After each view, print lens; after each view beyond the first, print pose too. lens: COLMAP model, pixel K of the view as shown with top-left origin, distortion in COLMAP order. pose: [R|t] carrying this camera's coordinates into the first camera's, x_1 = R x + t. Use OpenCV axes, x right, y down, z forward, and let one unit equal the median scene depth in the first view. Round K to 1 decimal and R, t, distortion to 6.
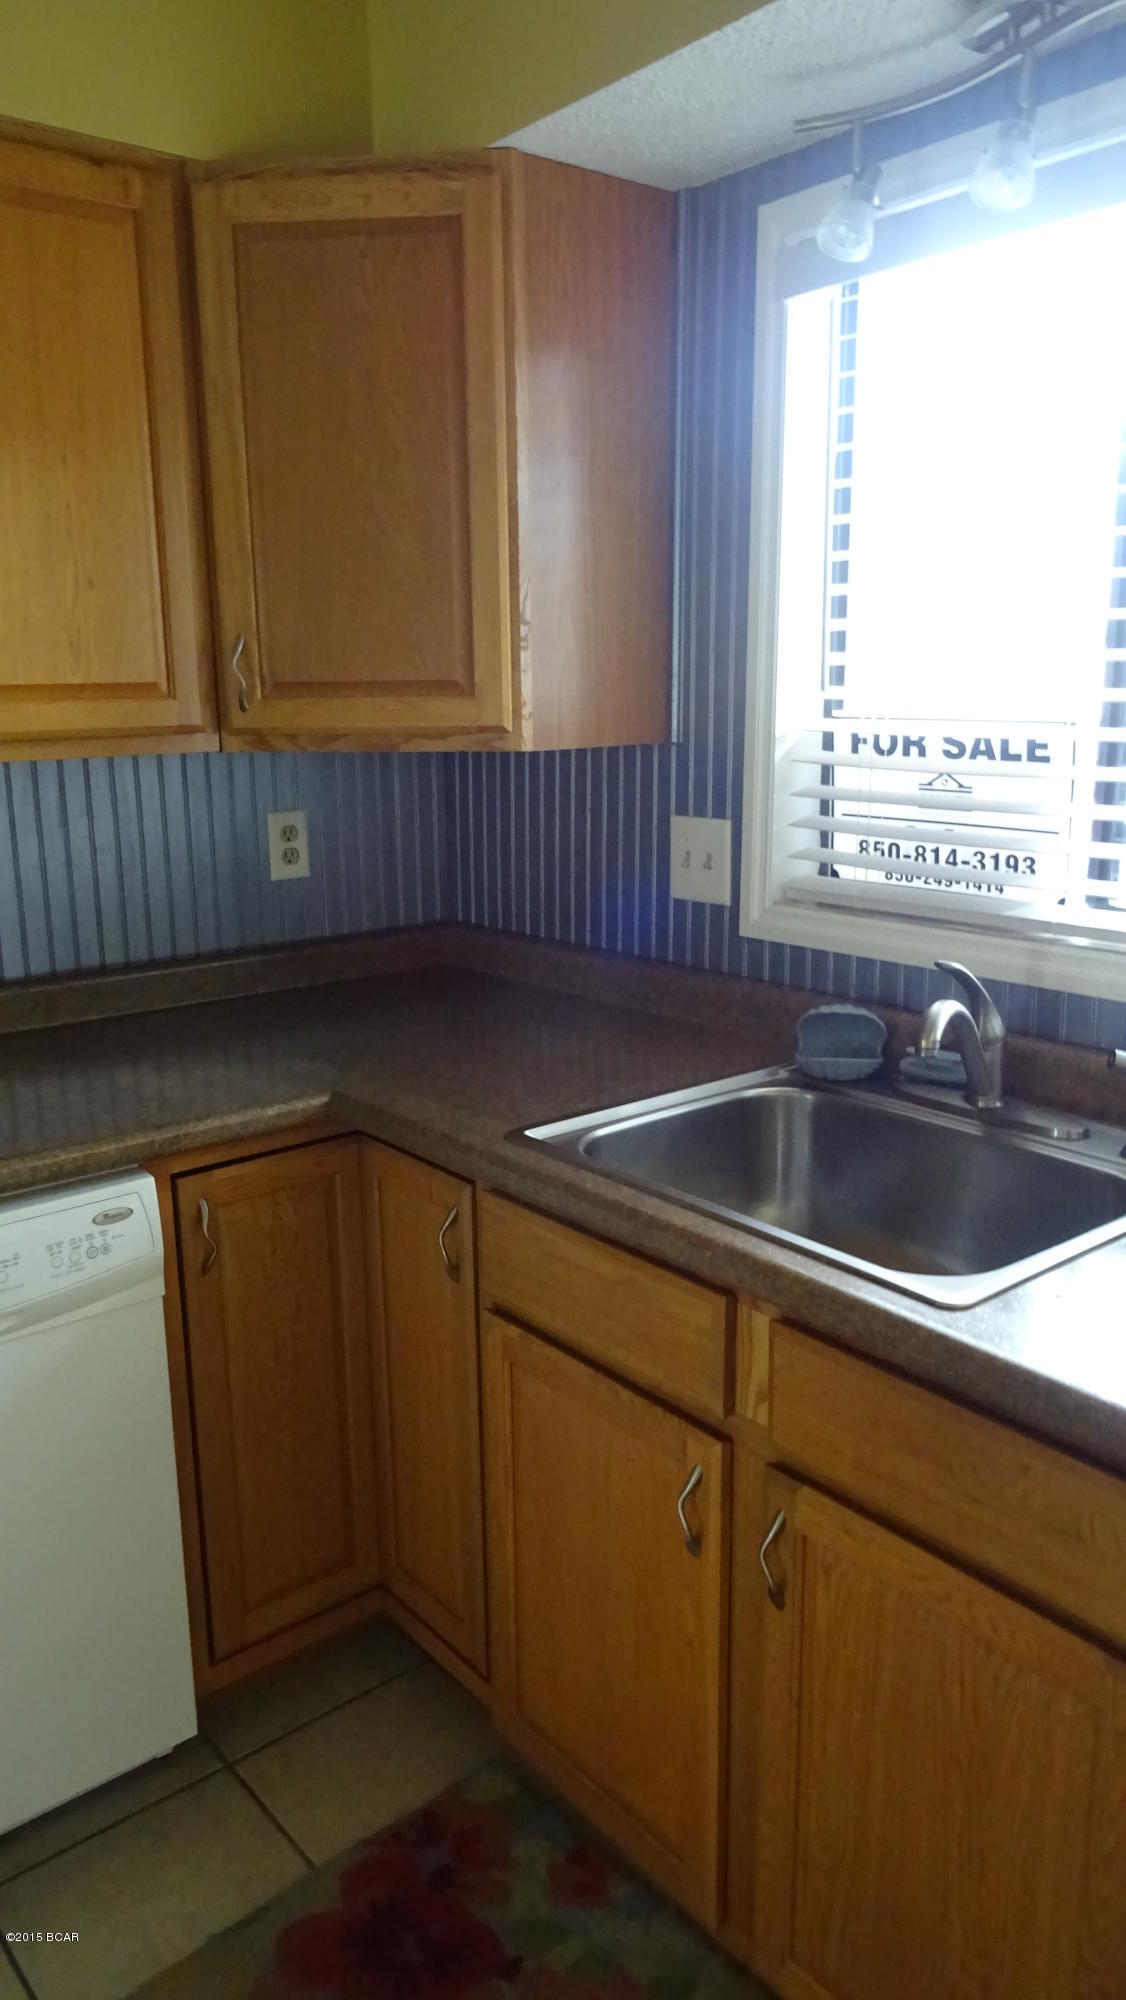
lens RADIAL K [[1449.8, 0, 562.9], [0, 1449.8, 995.6], [0, 0, 1]] dist [0.006559, 0.010965]
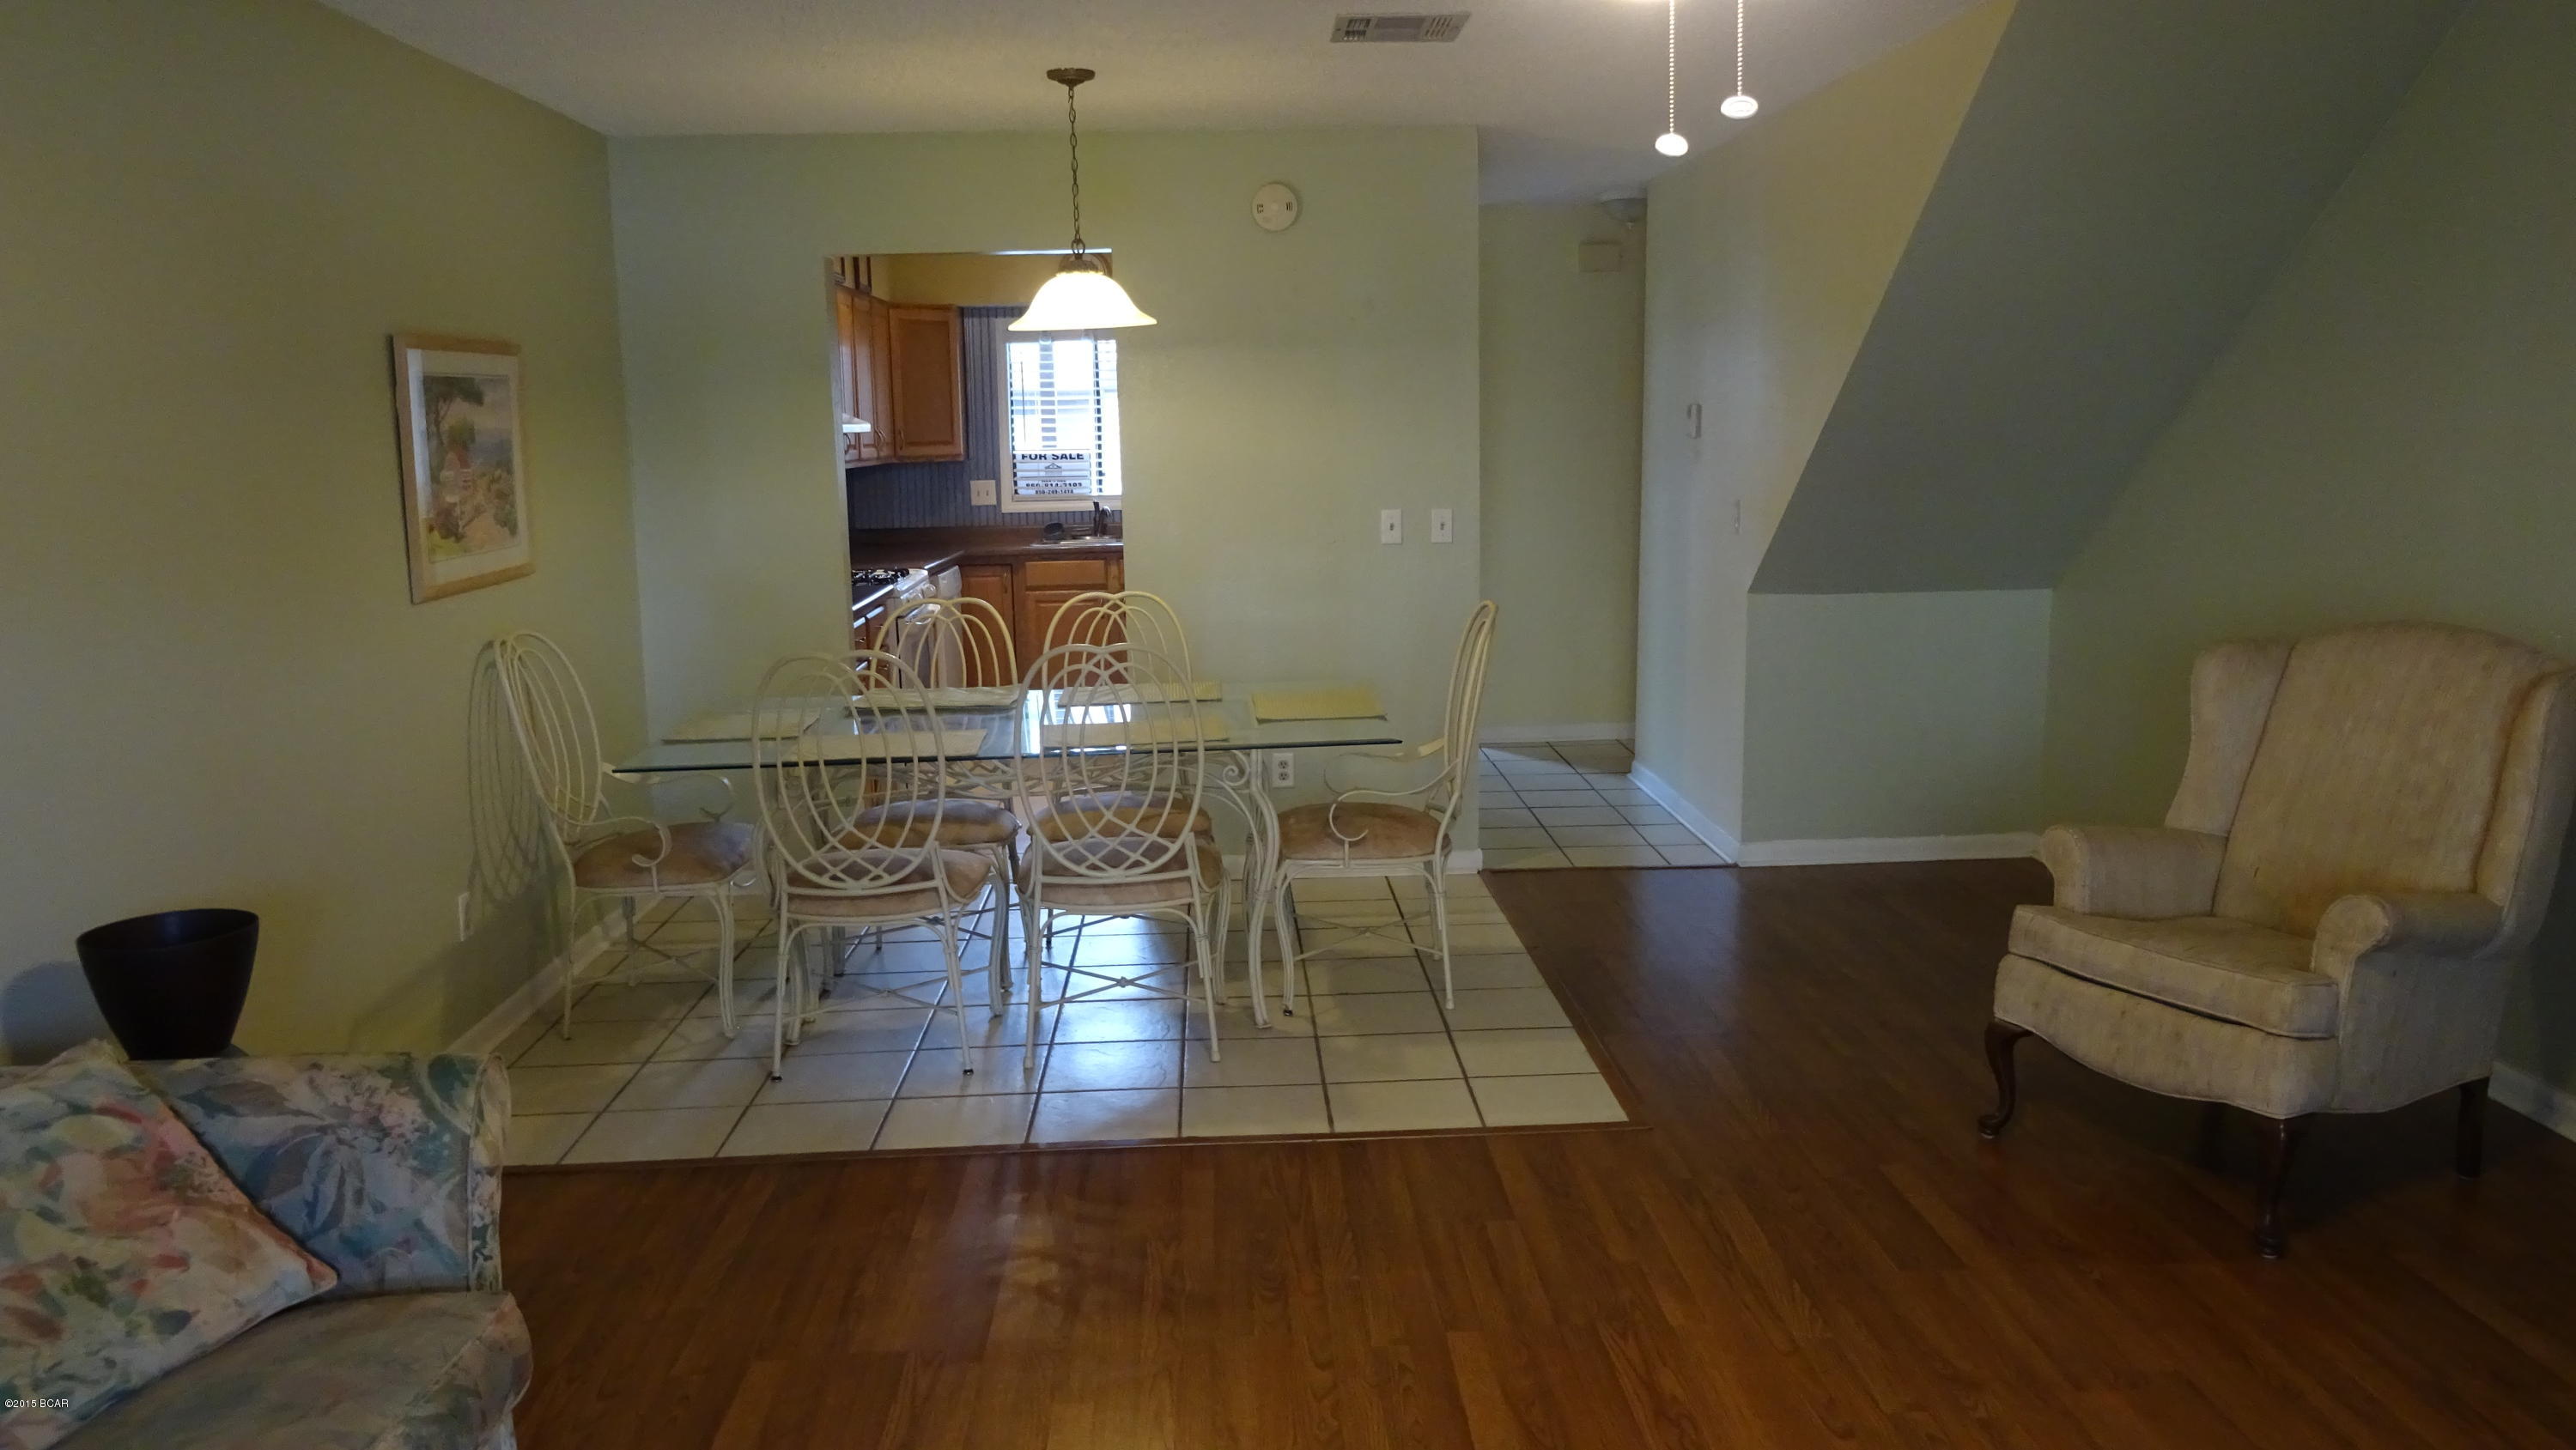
lens RADIAL K [[1867.1, 0, 1287.4], [0, 1867.1, 721.5], [0, 0, 1]] dist [0.006559, 0.010965]
pose [[0.594217, -0.131724, 0.793445, -3.161286], [0.182175, 0.982902, 0.026745, 0.466556], [-0.783402, 0.128654, 0.608054, -2.250798]]
